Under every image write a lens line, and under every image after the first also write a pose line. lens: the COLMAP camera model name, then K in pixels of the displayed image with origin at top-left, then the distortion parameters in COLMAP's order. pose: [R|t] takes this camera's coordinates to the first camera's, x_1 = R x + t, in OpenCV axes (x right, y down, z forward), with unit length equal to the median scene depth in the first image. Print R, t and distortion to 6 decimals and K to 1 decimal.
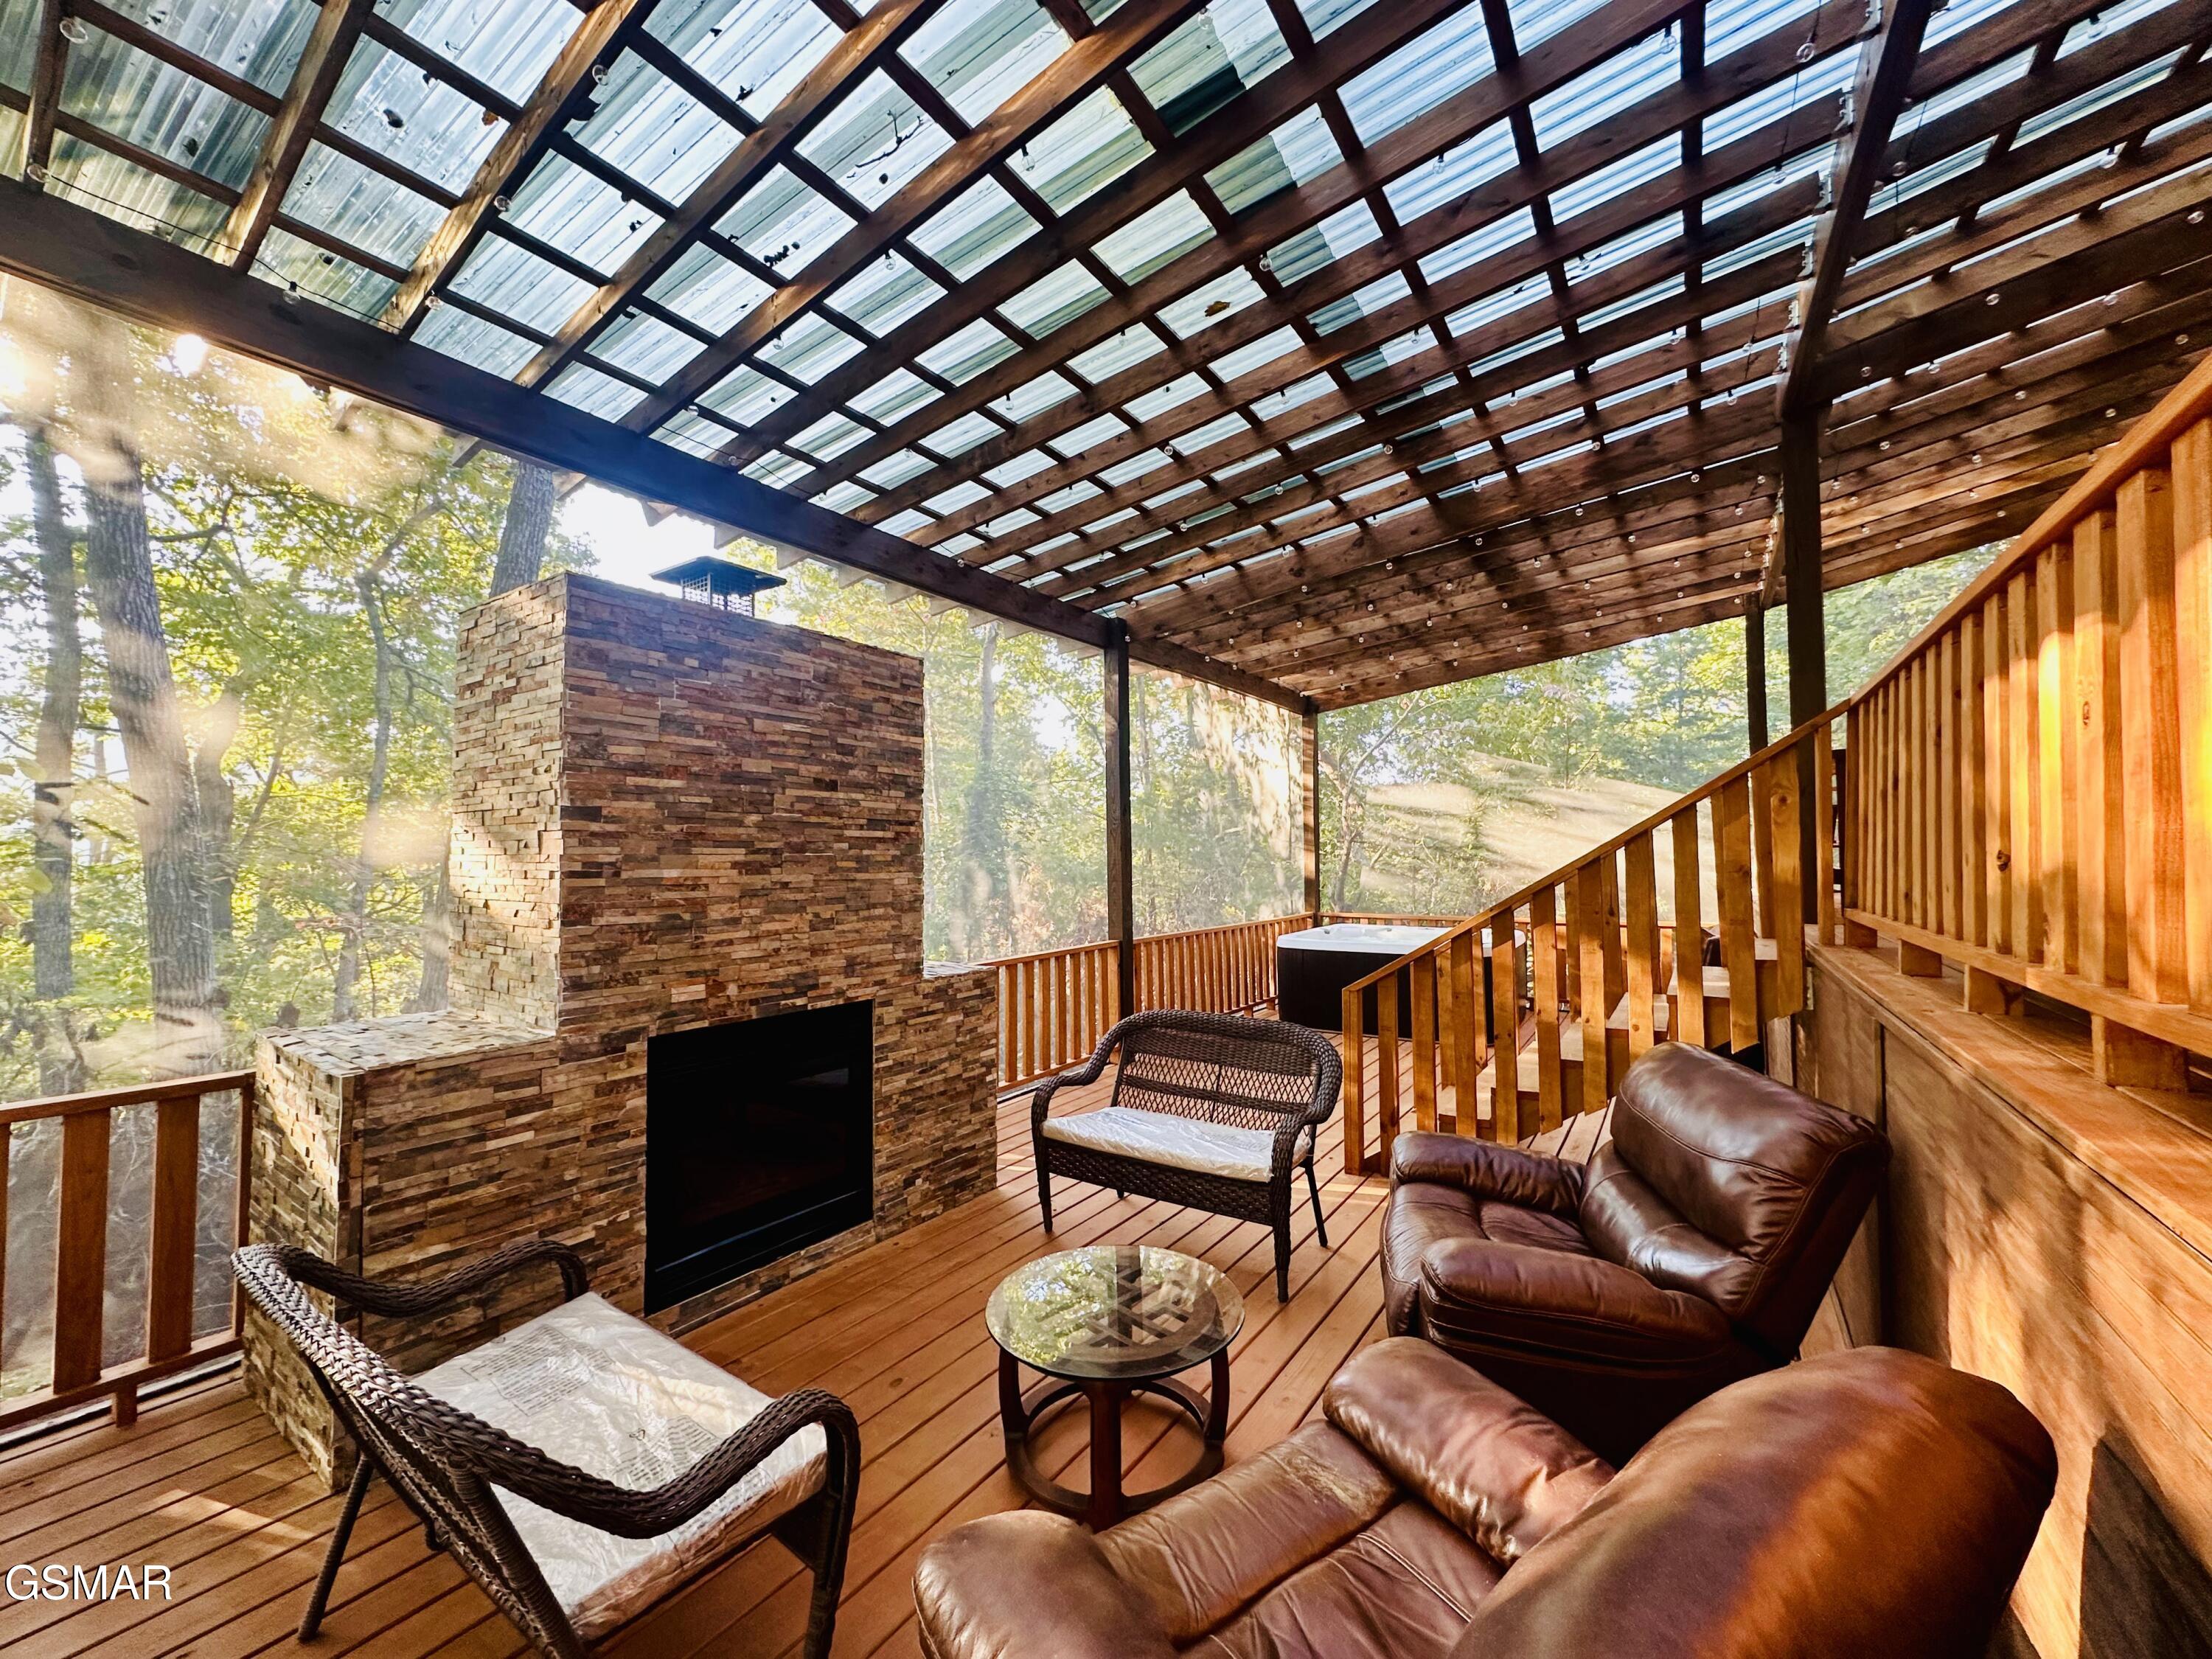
lens RADIAL K [[901.1, 0, 1098.3], [0, 901.1, 840.7], [0, 0, 1]] dist [-0.000534, -0.000076]
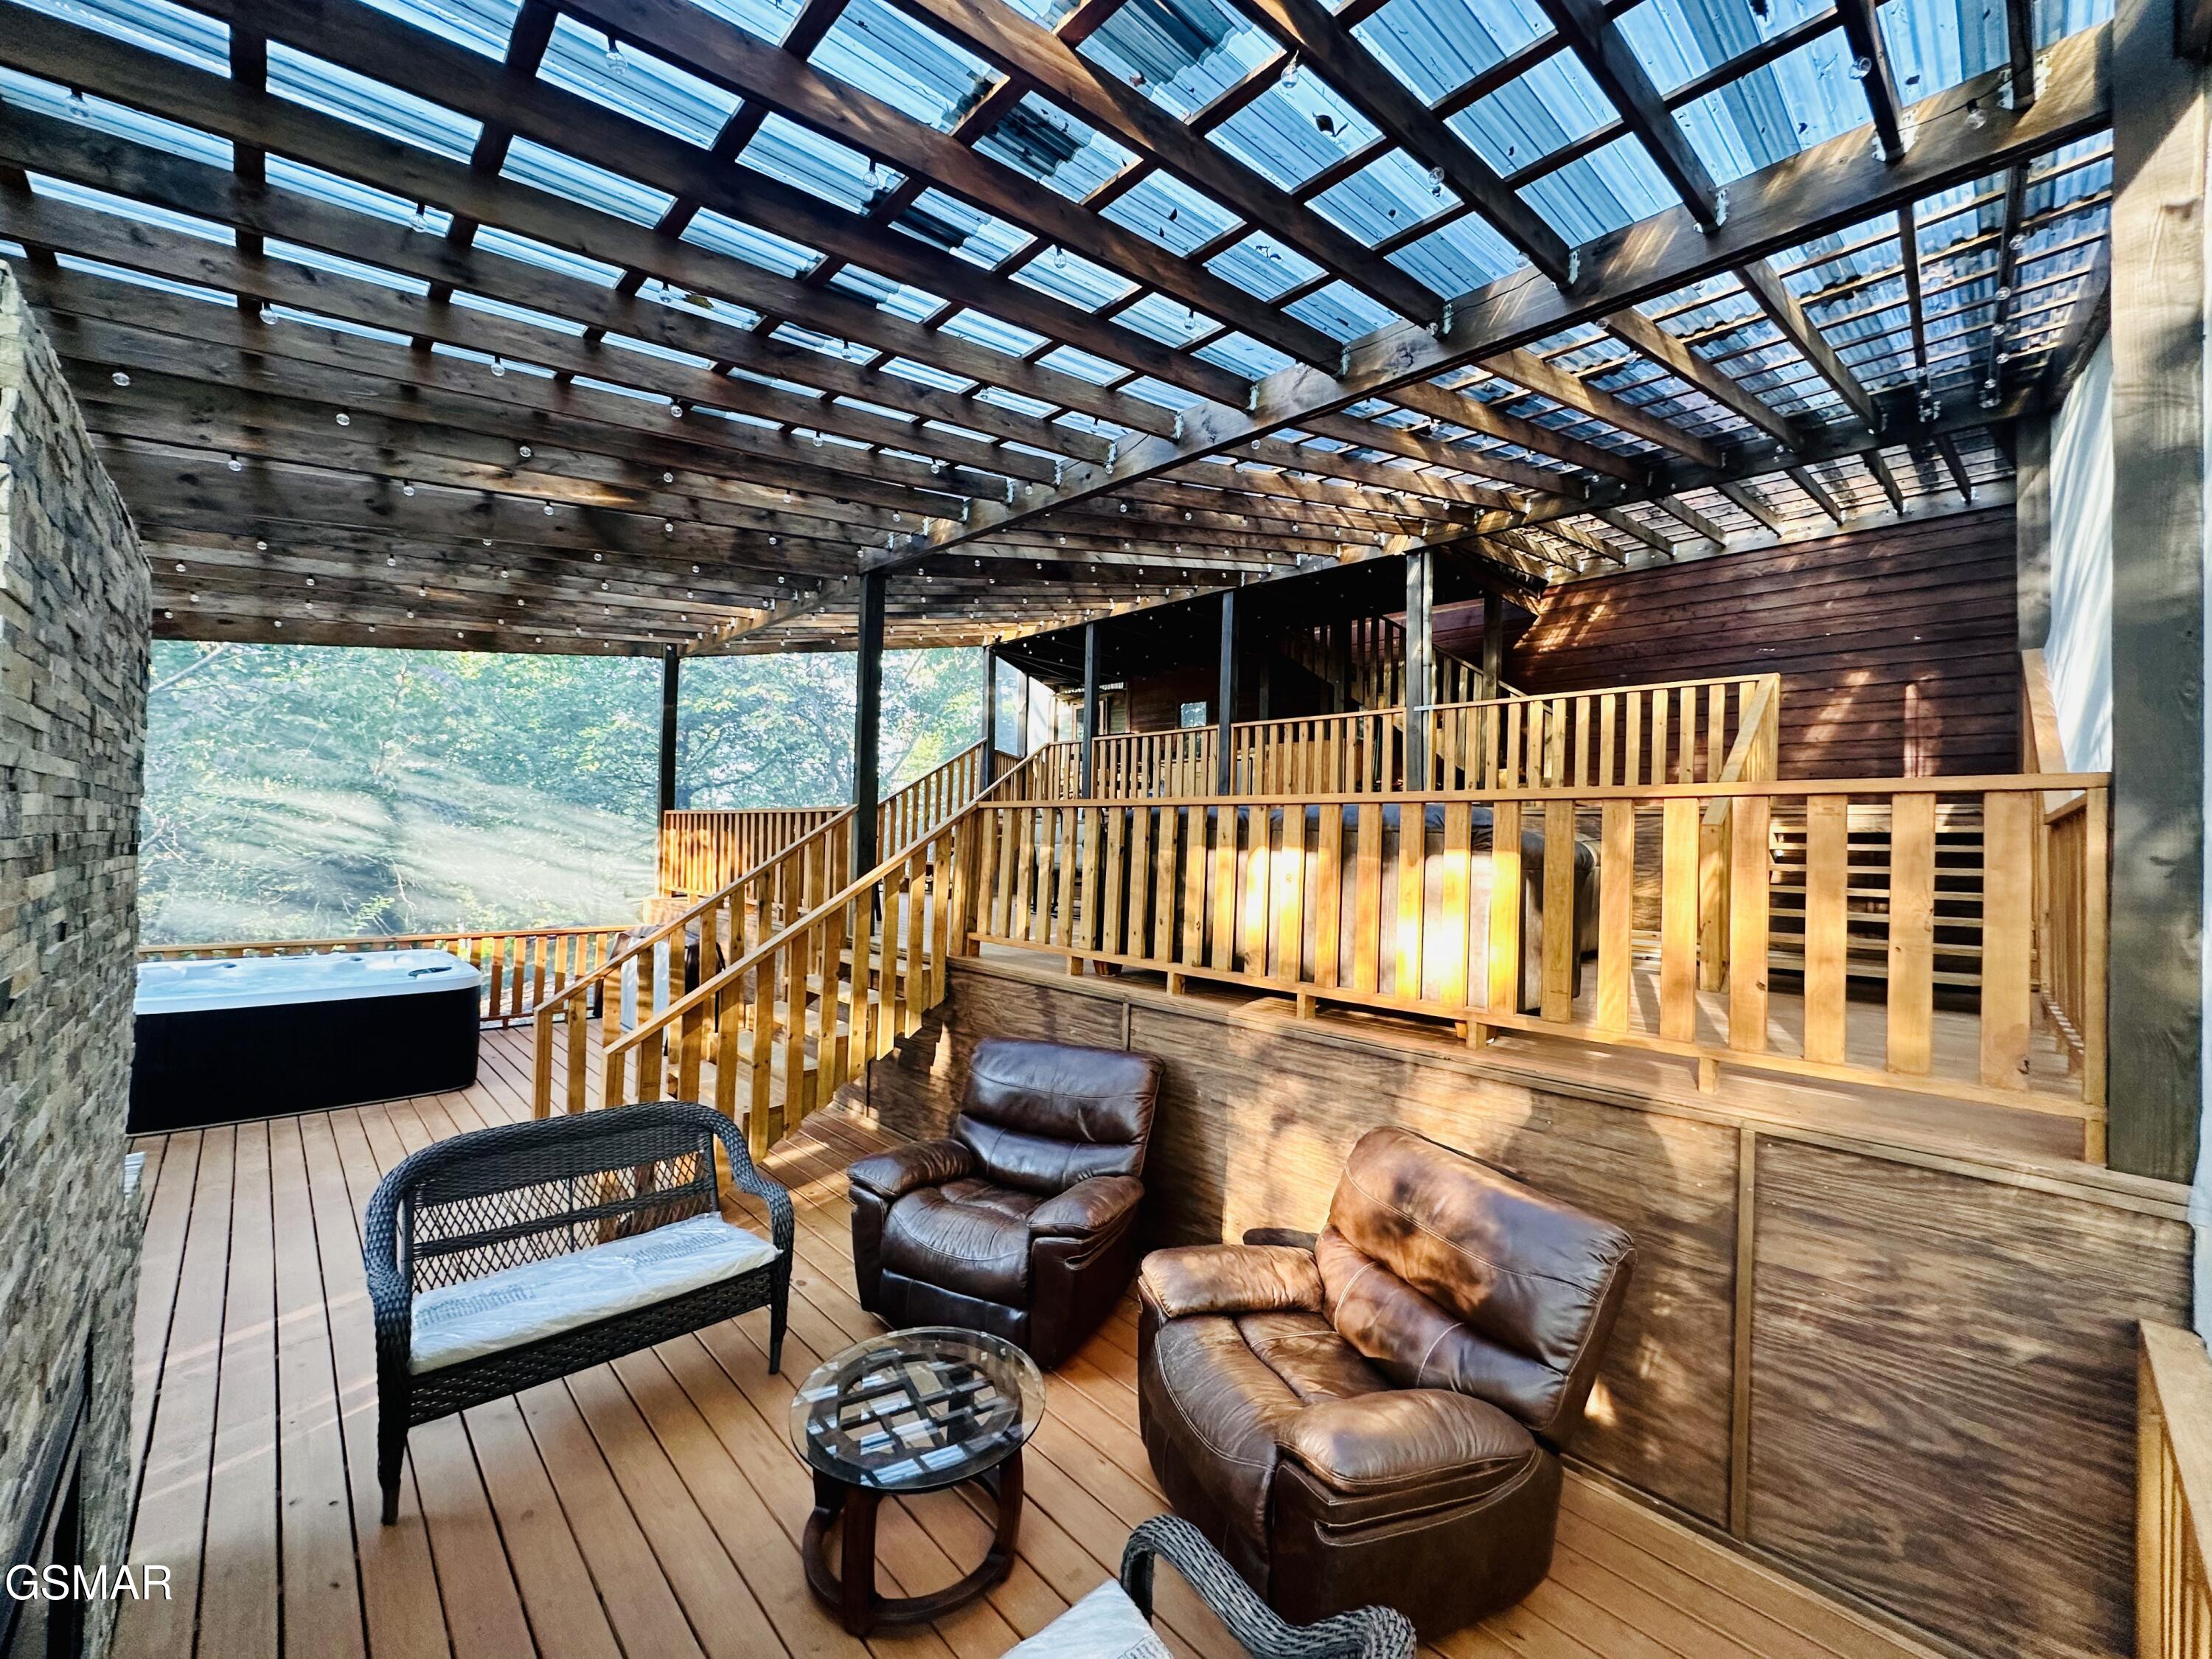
lens RADIAL K [[901.1, 0, 1098.3], [0, 901.1, 840.7], [0, 0, 1]] dist [-0.000534, -0.000076]
pose [[0.238533, 0.021513, 0.970896, -0.638541], [-0.052659, 0.998570, -0.009188, -0.090397], [-0.969706, -0.048935, 0.239325, 0.394876]]
